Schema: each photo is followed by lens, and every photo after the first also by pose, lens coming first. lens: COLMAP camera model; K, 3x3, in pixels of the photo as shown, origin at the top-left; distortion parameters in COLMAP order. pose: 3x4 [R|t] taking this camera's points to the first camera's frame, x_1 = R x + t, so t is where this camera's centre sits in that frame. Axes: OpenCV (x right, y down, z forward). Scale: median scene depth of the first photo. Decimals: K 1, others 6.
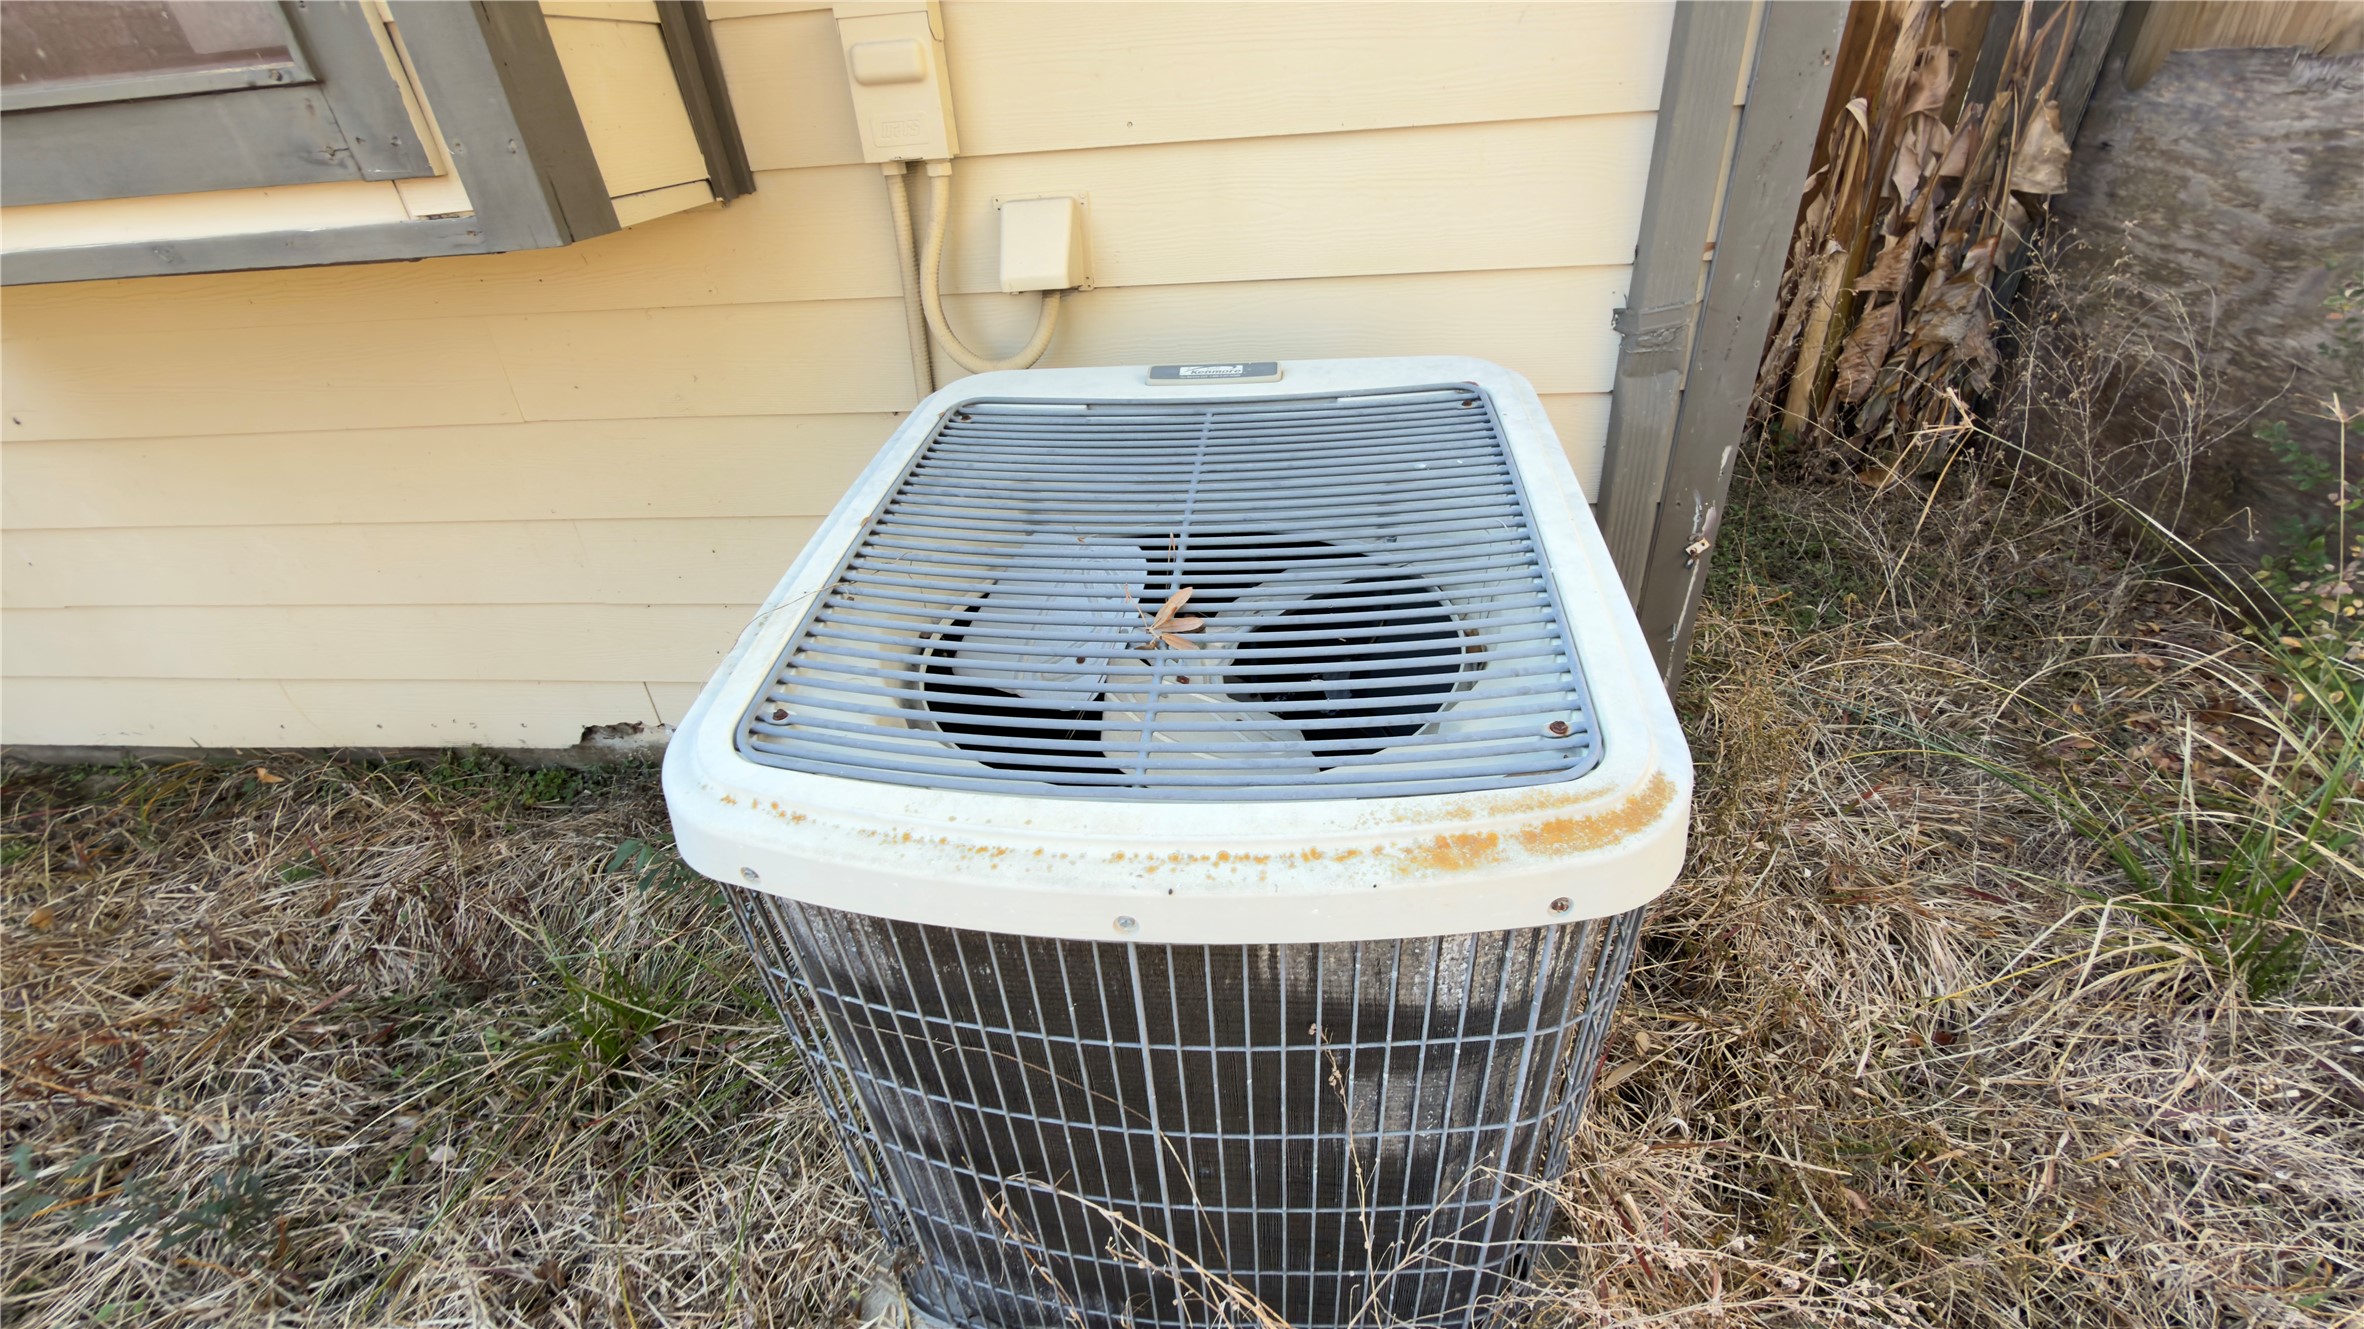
lens RADIAL K [[943.8, 0, 1181.6], [0, 943.8, 671.1], [0, 0, 1]] dist [-0.001715, 0.000703]
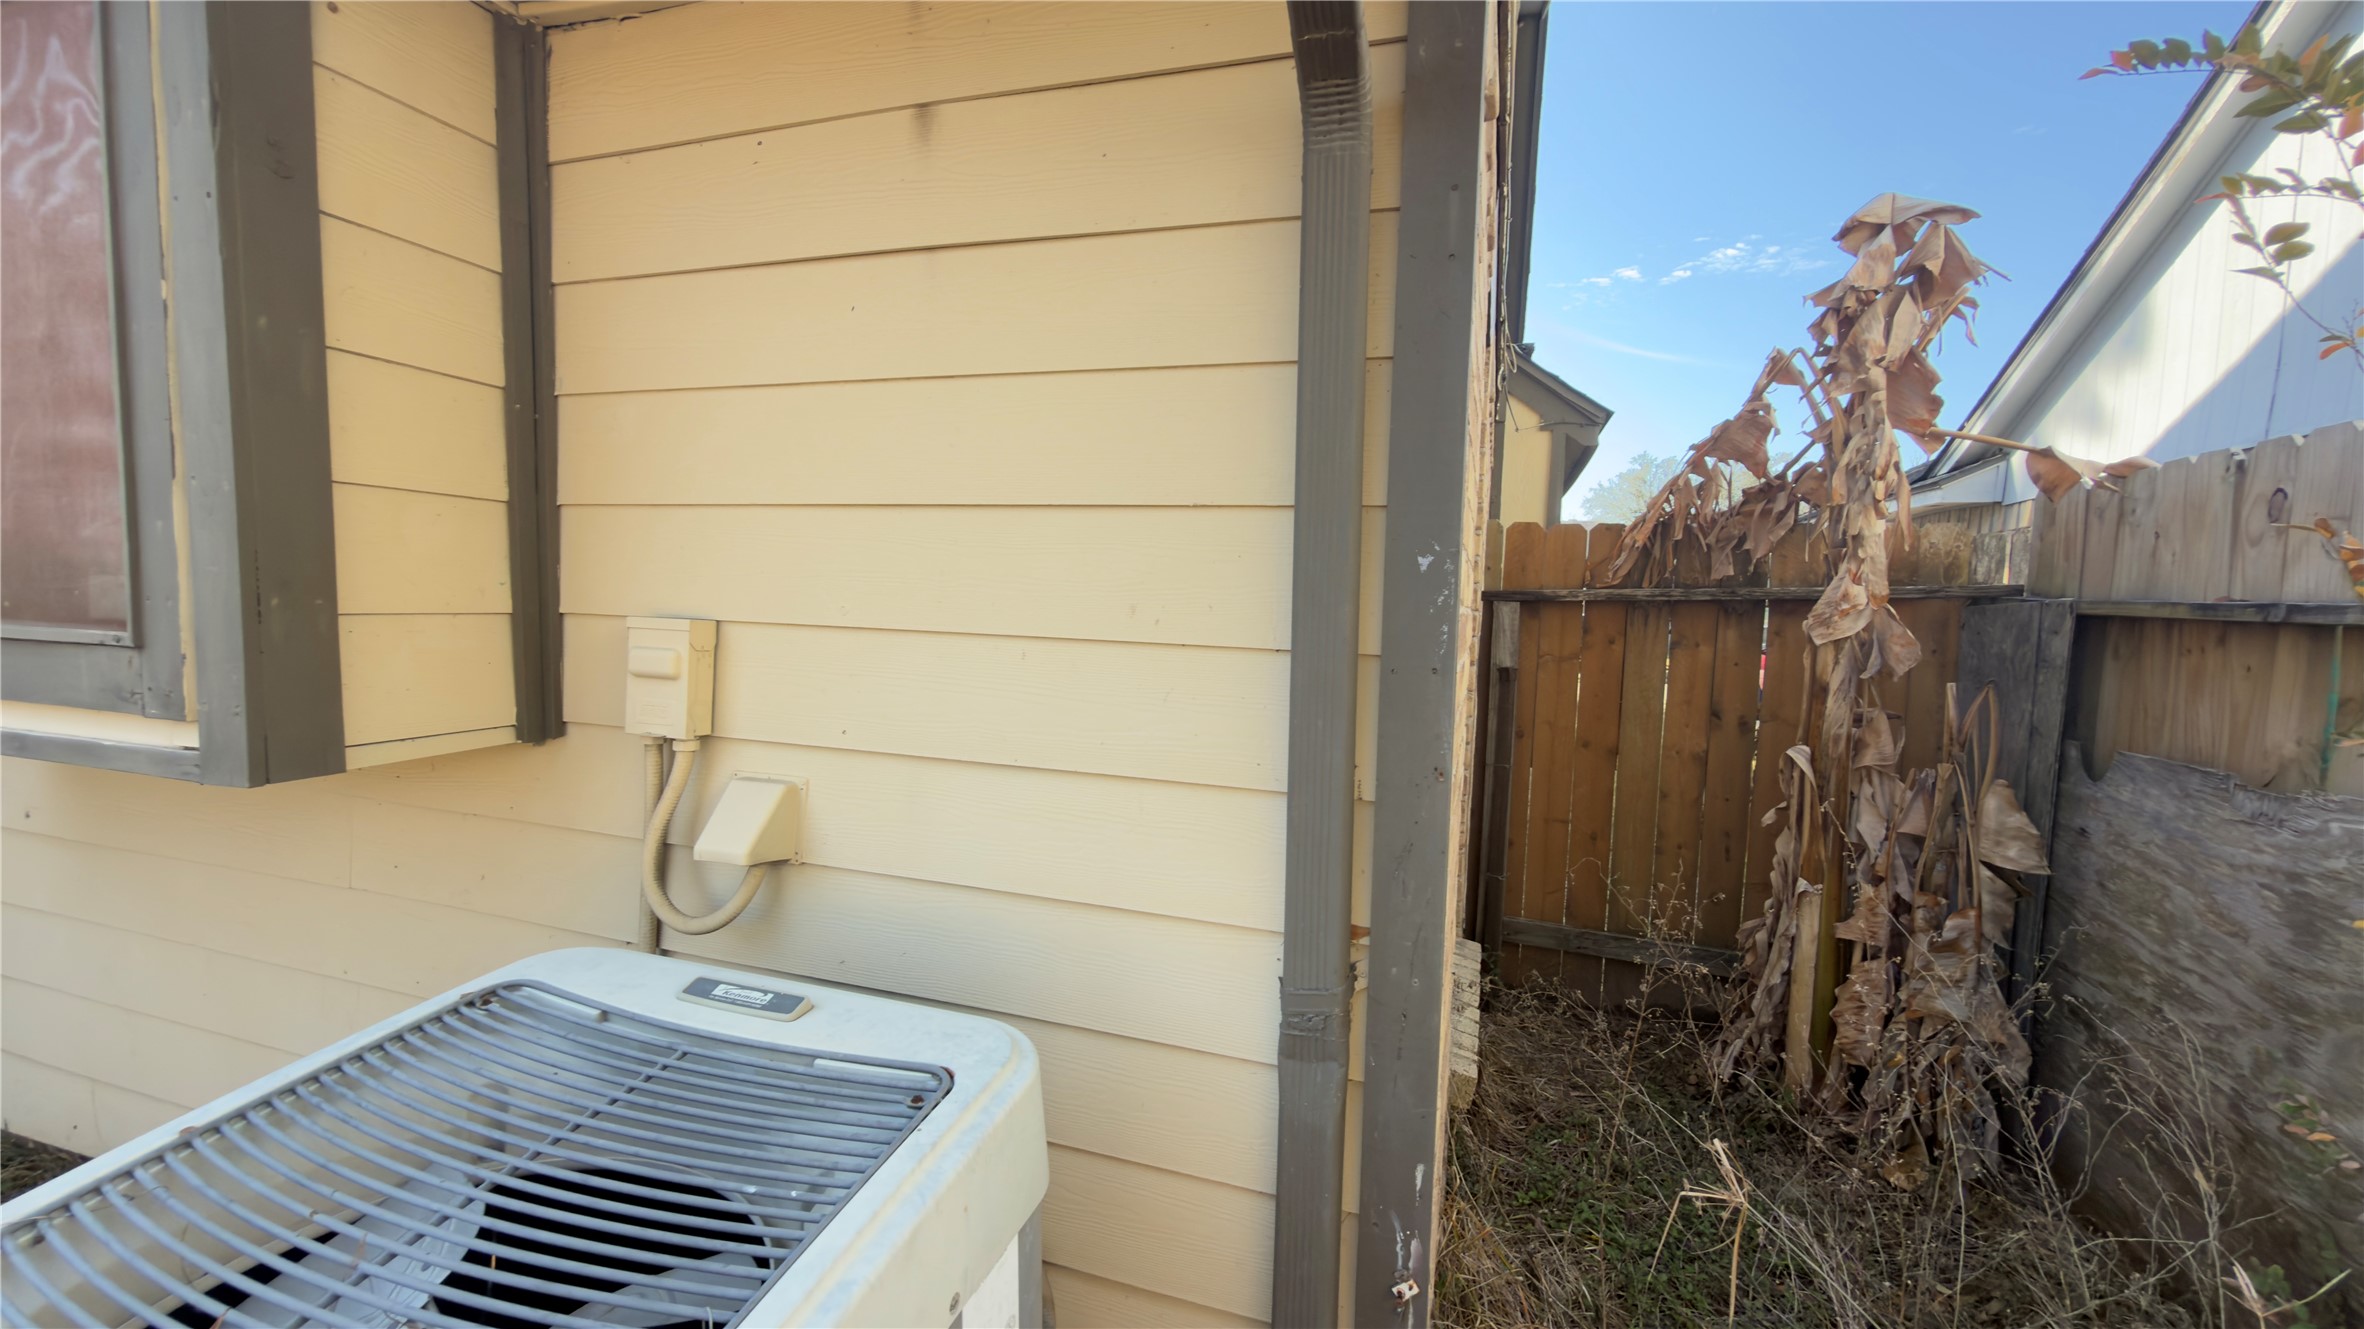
lens RADIAL K [[943.8, 0, 1180.5], [0, 943.8, 677.8], [0, 0, 1]] dist [-0.001715, 0.000703]
pose [[0.975920, 0.112284, -0.187007, 0.313731], [-0.185881, 0.876715, -0.443643, -0.134824], [0.114138, 0.467721, 0.876476, 0.036791]]
